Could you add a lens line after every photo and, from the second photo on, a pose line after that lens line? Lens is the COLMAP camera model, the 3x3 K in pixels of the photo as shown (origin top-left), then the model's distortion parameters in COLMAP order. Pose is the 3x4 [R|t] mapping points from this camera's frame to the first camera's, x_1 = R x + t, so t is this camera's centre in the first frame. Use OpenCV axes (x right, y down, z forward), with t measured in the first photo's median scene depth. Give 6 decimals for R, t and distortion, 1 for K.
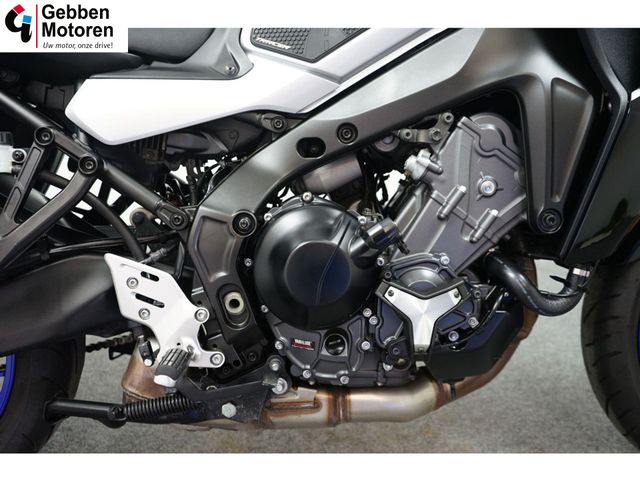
lens RADIAL K [[636.5, 0, 320.0], [0, 636.5, 240.0], [0, 0, 1]] dist [-0.103784, -0.006861]
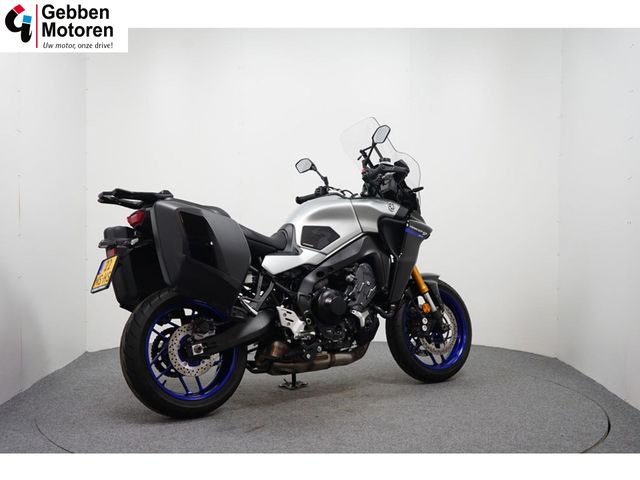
lens RADIAL K [[850.9, 0, 320.0], [0, 850.9, 240.0], [0, 0, 1]] dist [-0.001823, -0.004395]
pose [[0.864218, -0.016125, 0.502860, -2.366828], [0.151121, 0.961653, -0.228880, 0.736573], [-0.479886, 0.273795, 0.833514, -2.913750]]
